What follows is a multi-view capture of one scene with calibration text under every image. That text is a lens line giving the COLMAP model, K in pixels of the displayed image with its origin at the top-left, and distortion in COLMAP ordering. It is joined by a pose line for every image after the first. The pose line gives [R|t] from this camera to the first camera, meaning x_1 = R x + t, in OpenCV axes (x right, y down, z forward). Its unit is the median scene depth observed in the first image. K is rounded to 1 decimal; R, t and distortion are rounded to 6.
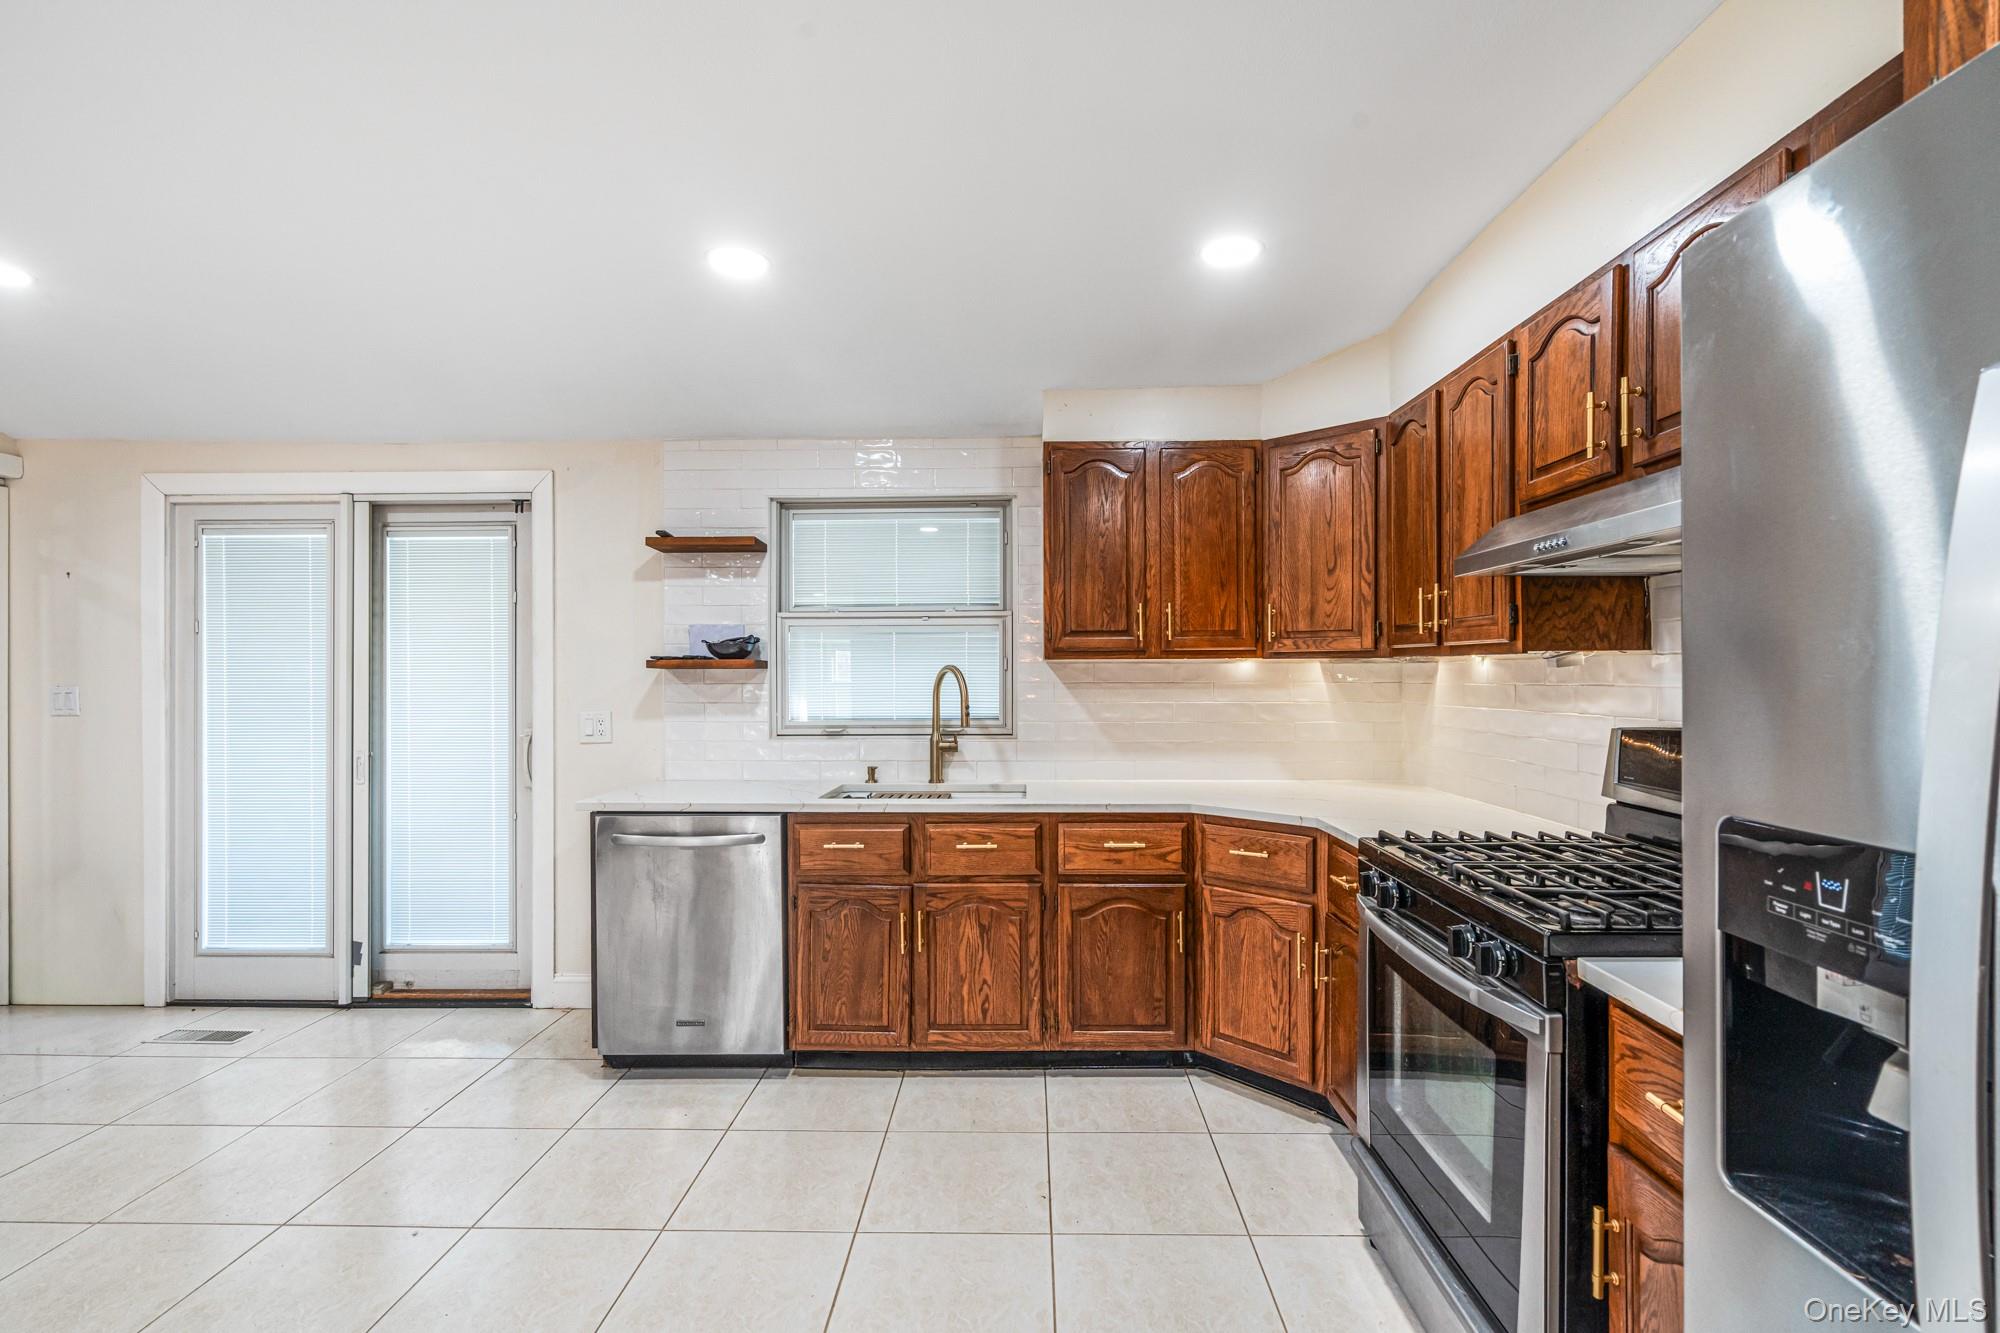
lens RADIAL K [[912.5, 0, 994.2], [0, 912.5, 682.8], [0, 0, 1]] dist [-0.000679, 0.000237]
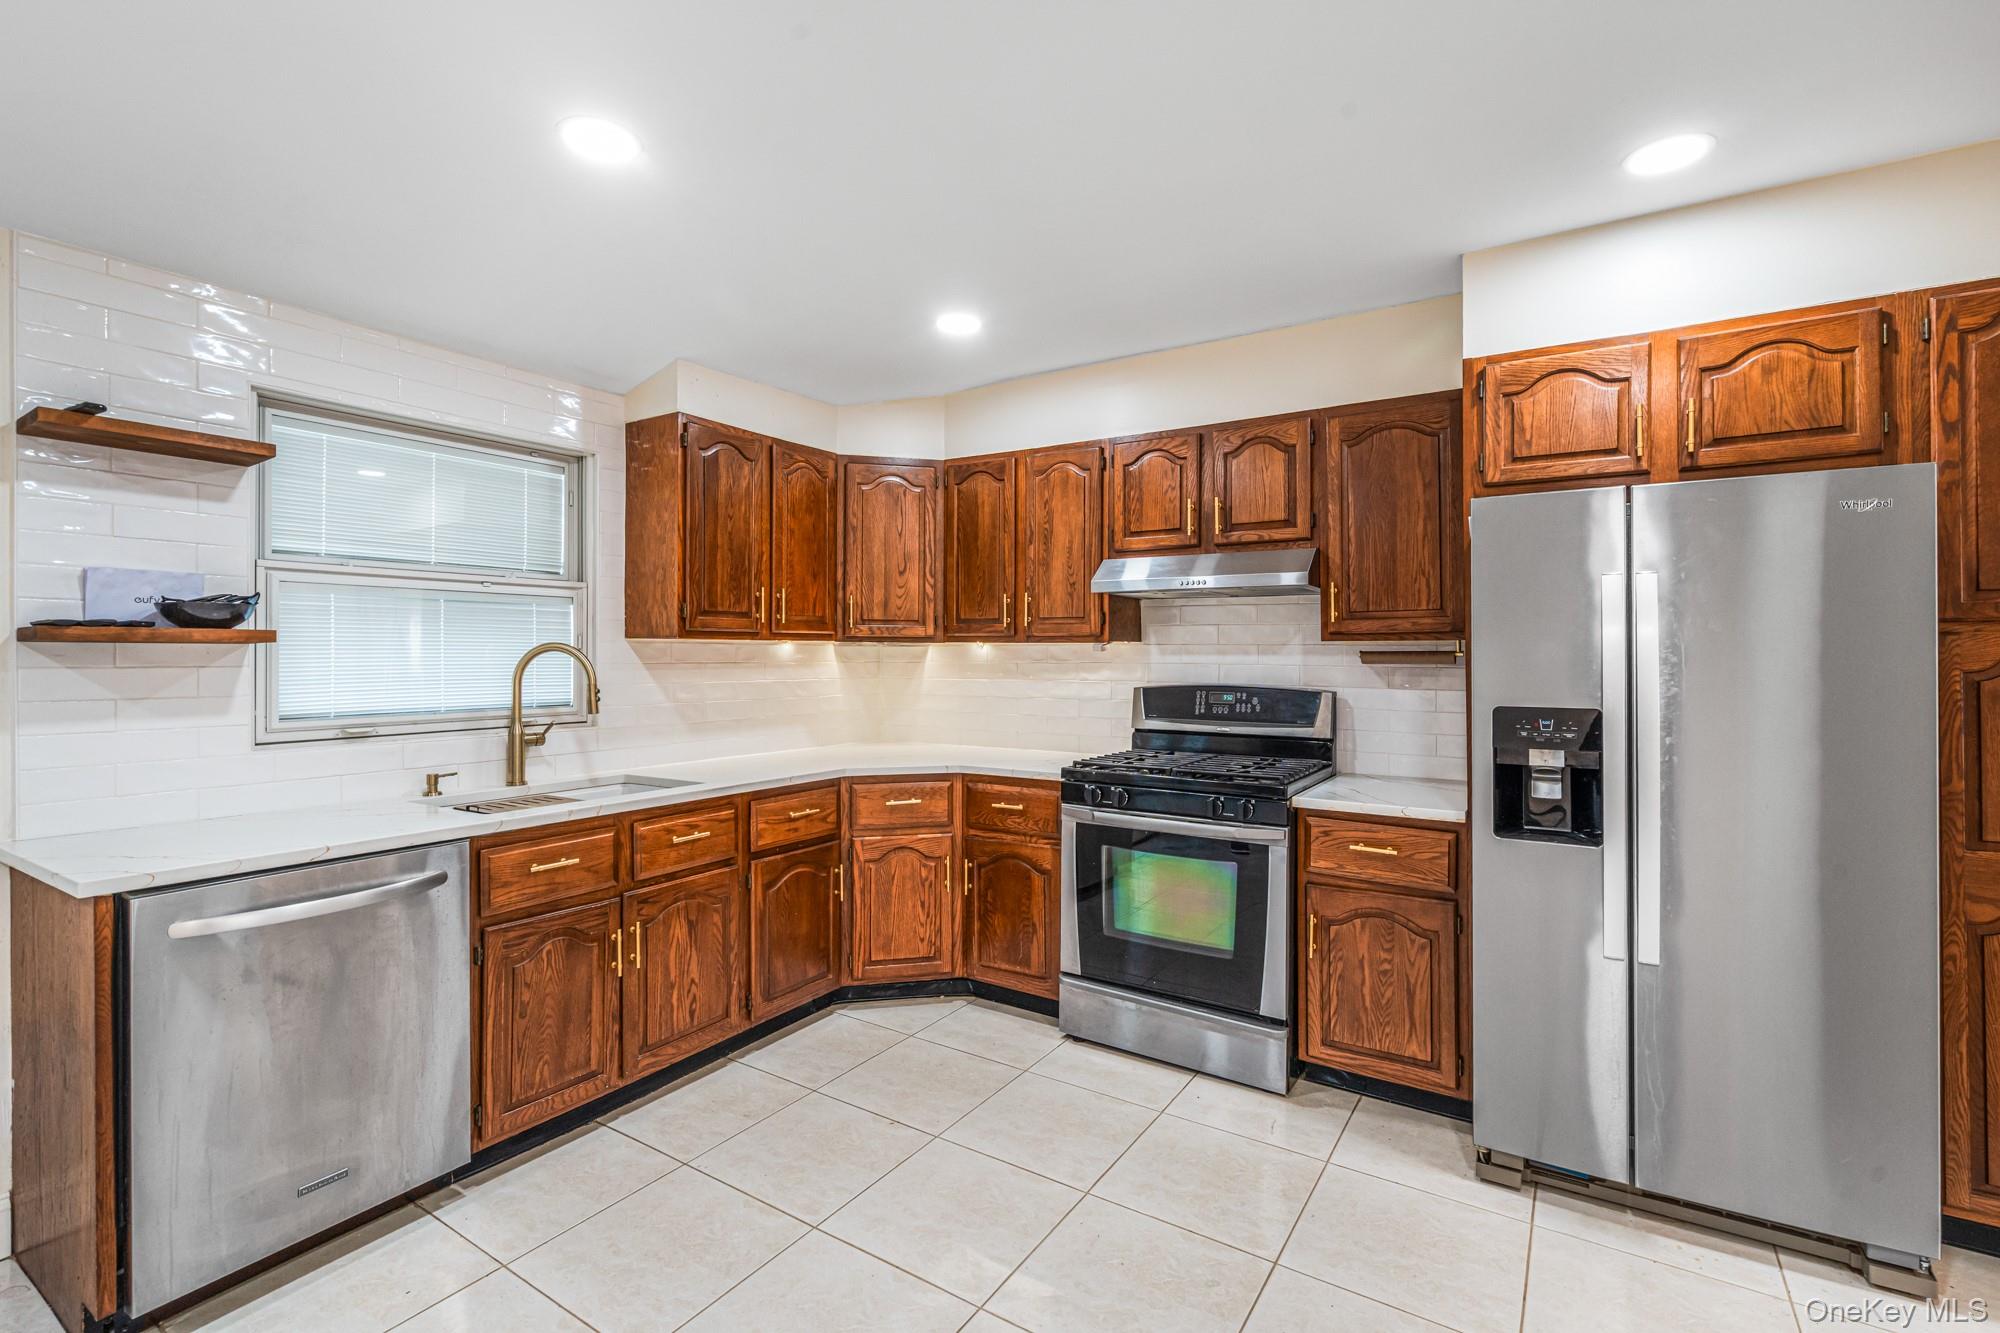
lens RADIAL K [[913.2, 0, 1011.3], [0, 913.2, 655.1], [0, 0, 1]] dist [-0.001297, 0.000771]
pose [[0.513900, 0.003705, 0.857842, -0.592245], [0.006083, 0.999950, -0.007964, 0.001403], [-0.857829, 0.009311, 0.513851, 0.212903]]
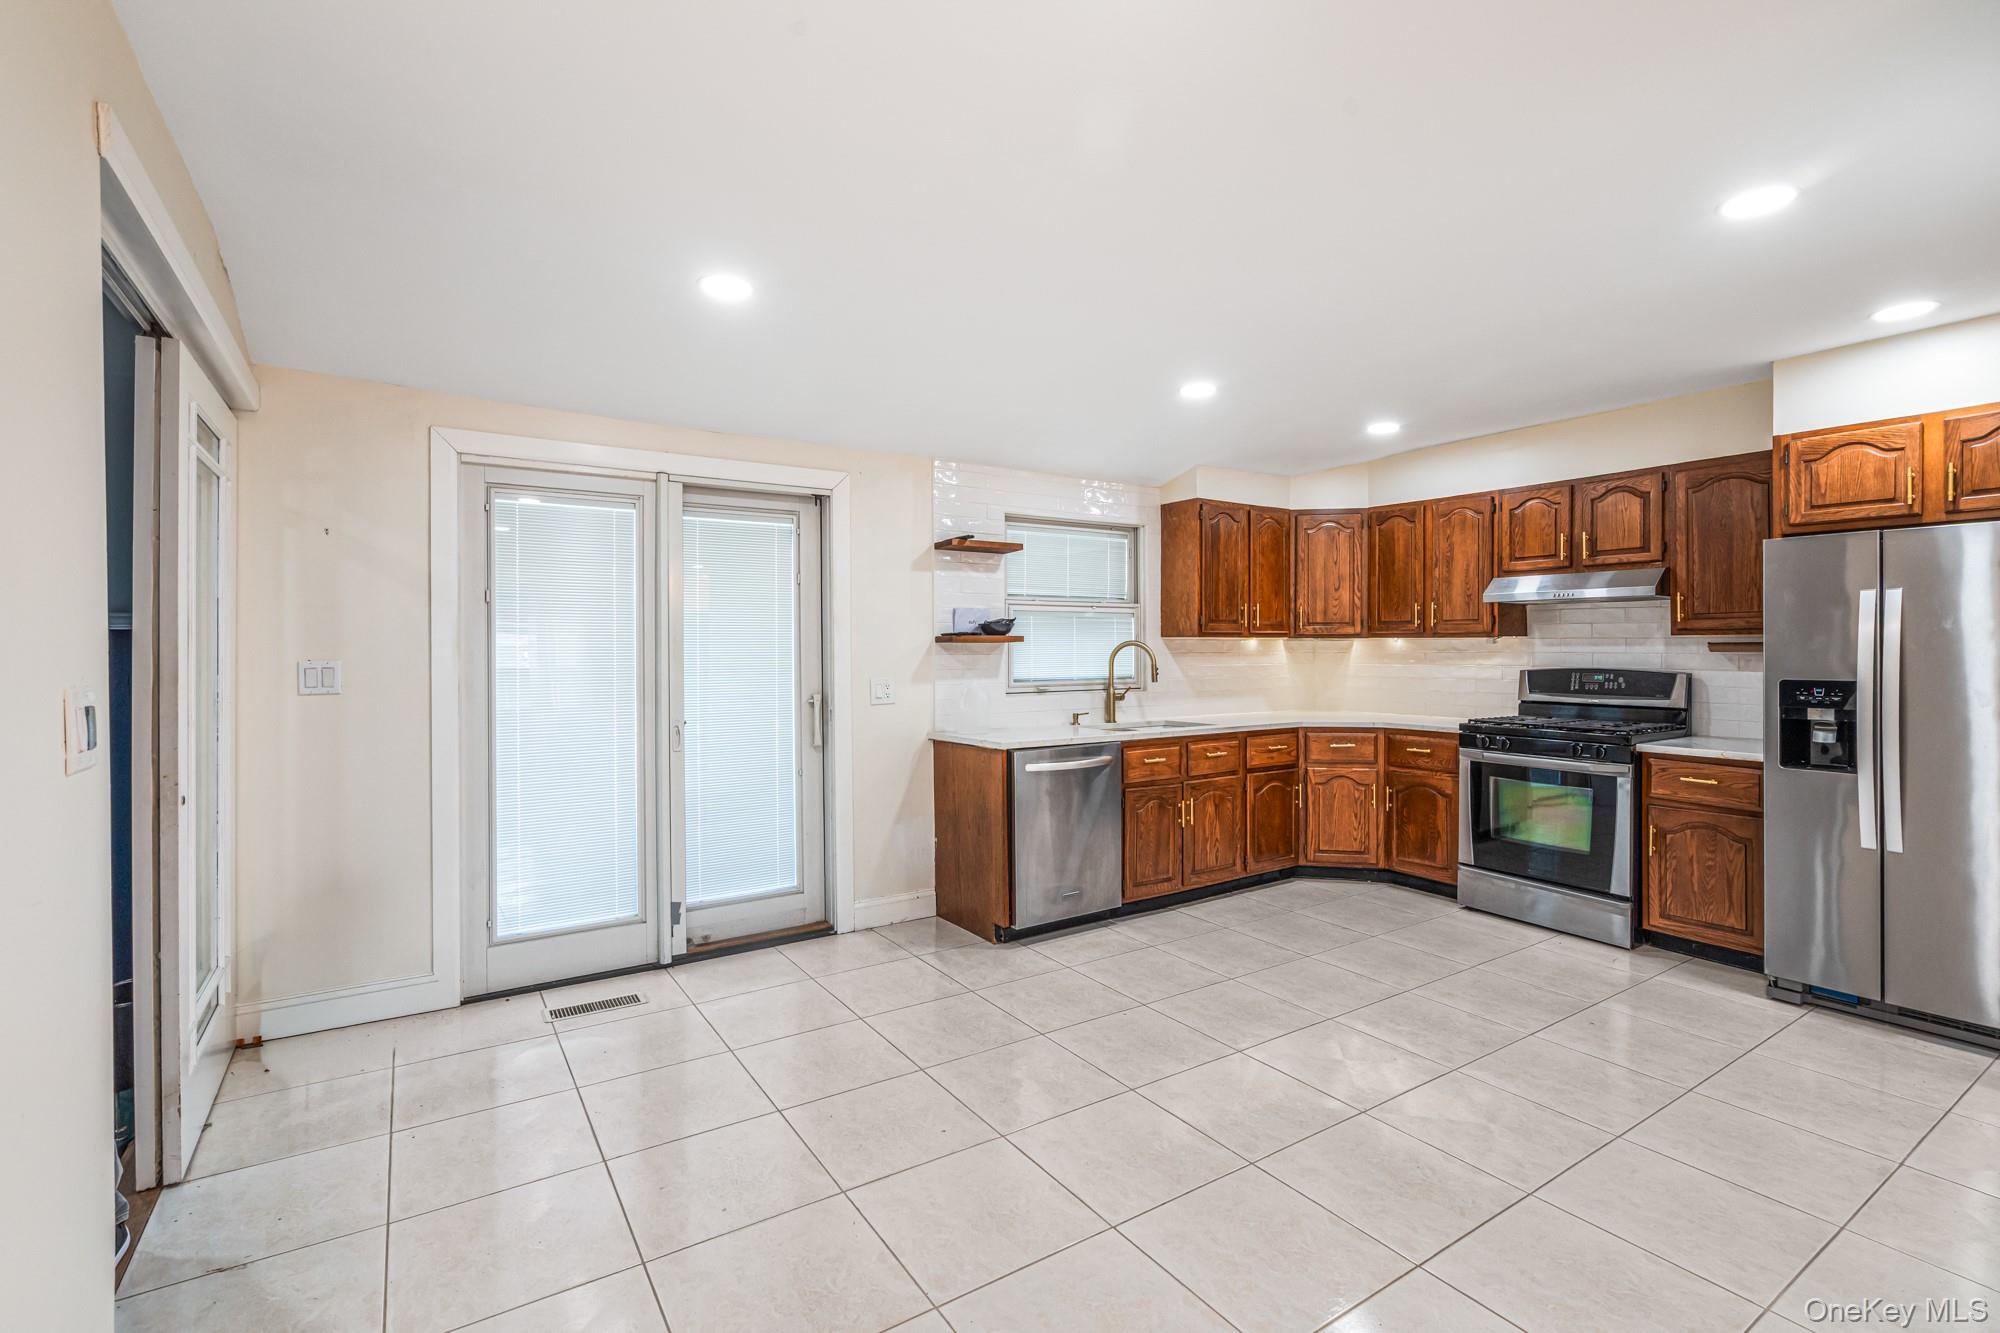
lens RADIAL K [[913.2, 0, 1011.3], [0, 913.2, 655.1], [0, 0, 1]] dist [-0.001297, 0.000771]
pose [[0.815662, -0.003801, 0.578517, -1.119822], [0.006425, 0.999976, -0.002488, 0.006398], [-0.578494, 0.005746, 0.815667, -0.087790]]
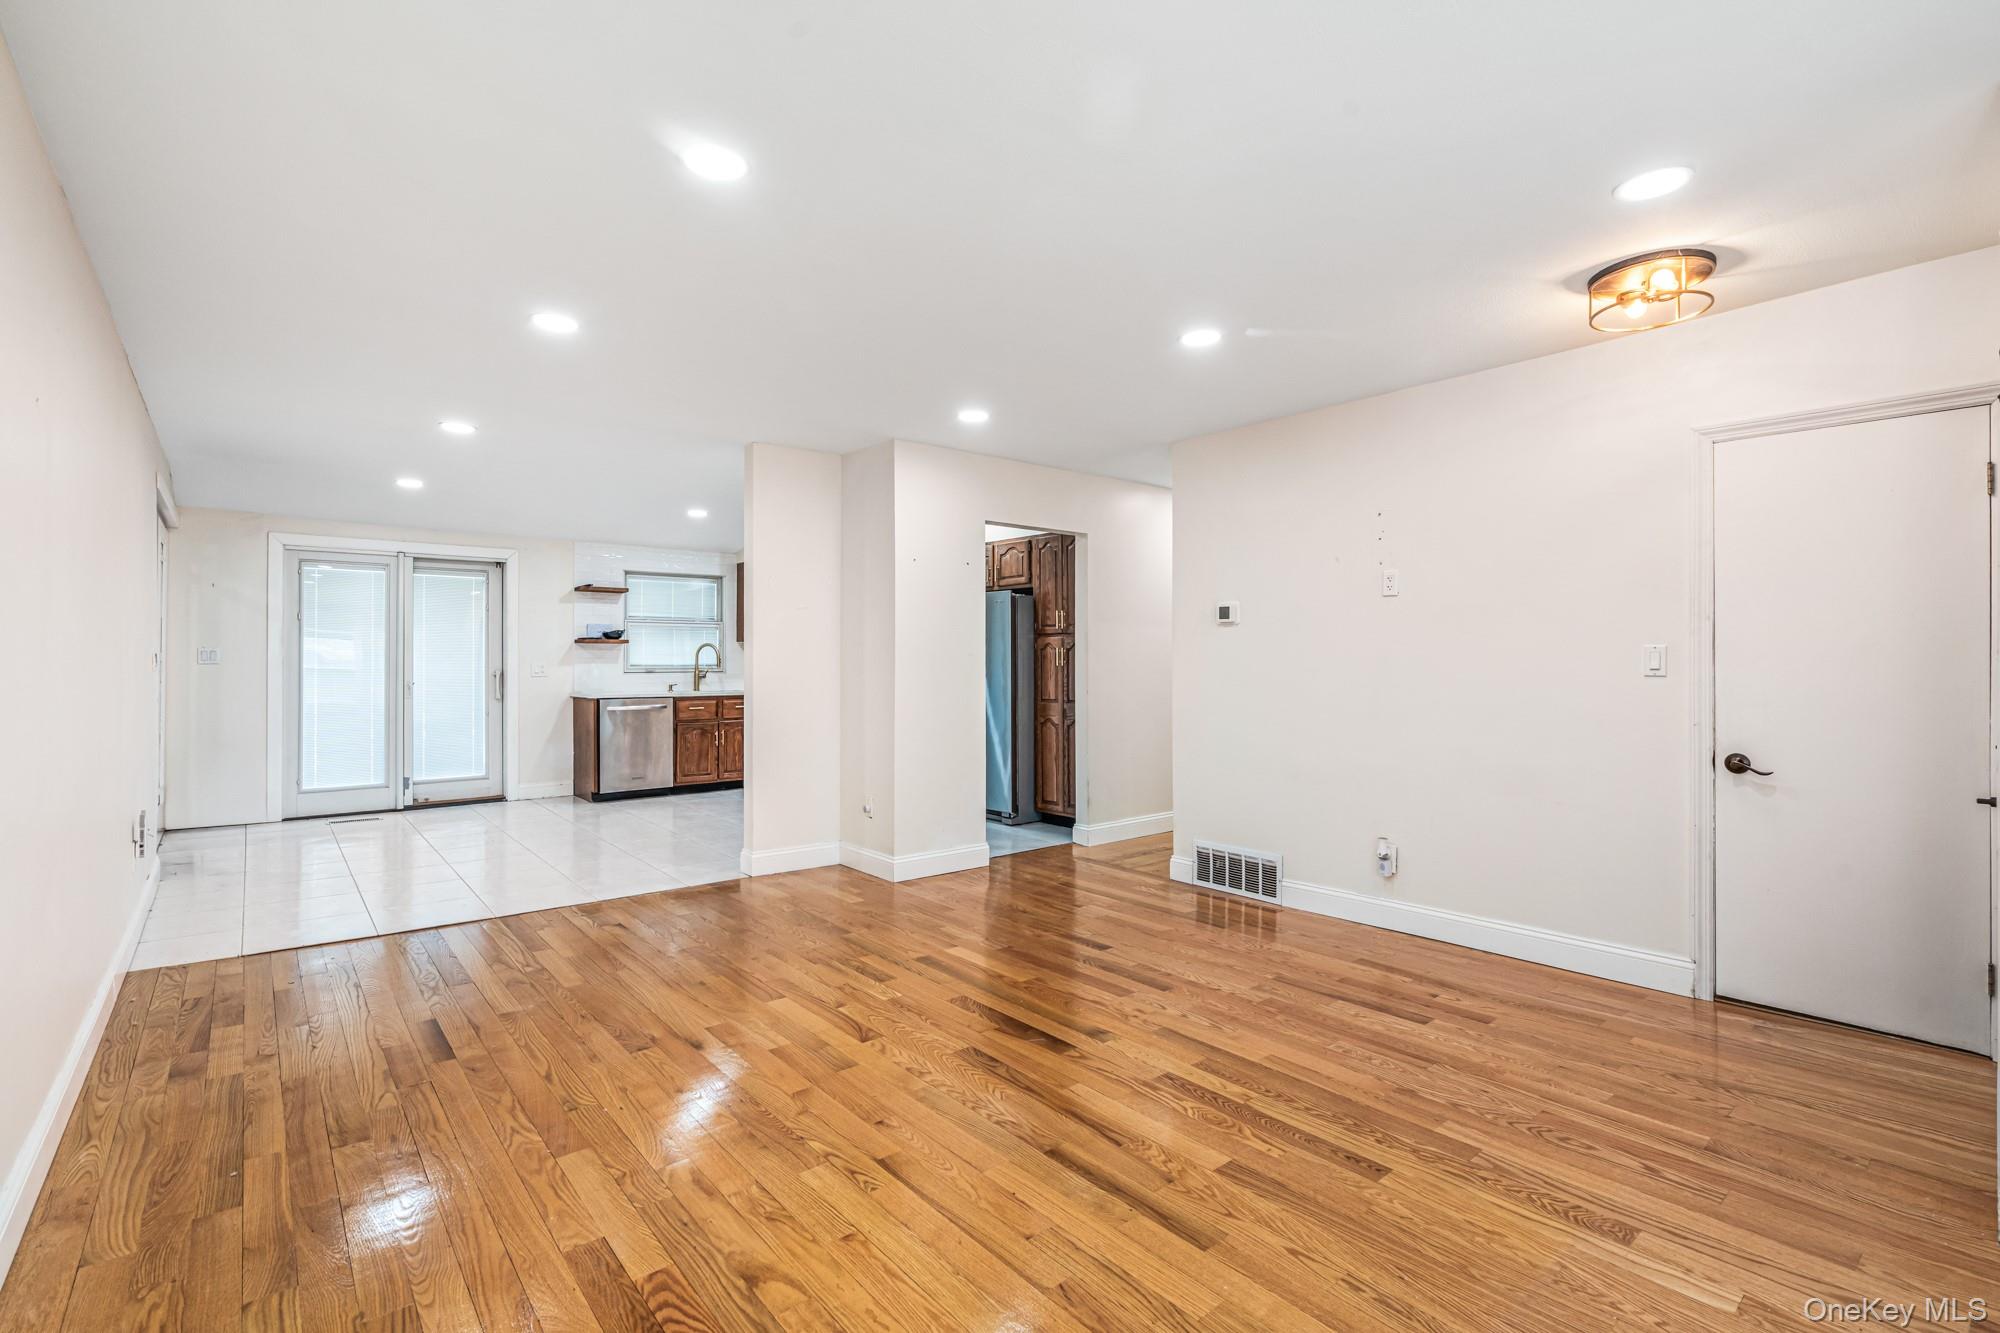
lens RADIAL K [[897.5, 0, 1000.9], [0, 897.5, 658.5], [0, 0, 1]] dist [-0.001406, -0.000261]
pose [[0.746537, 0.005140, 0.665324, -1.169395], [0.002285, 0.999944, -0.010289, 0.053585], [-0.665340, 0.009201, 0.746484, -1.494983]]
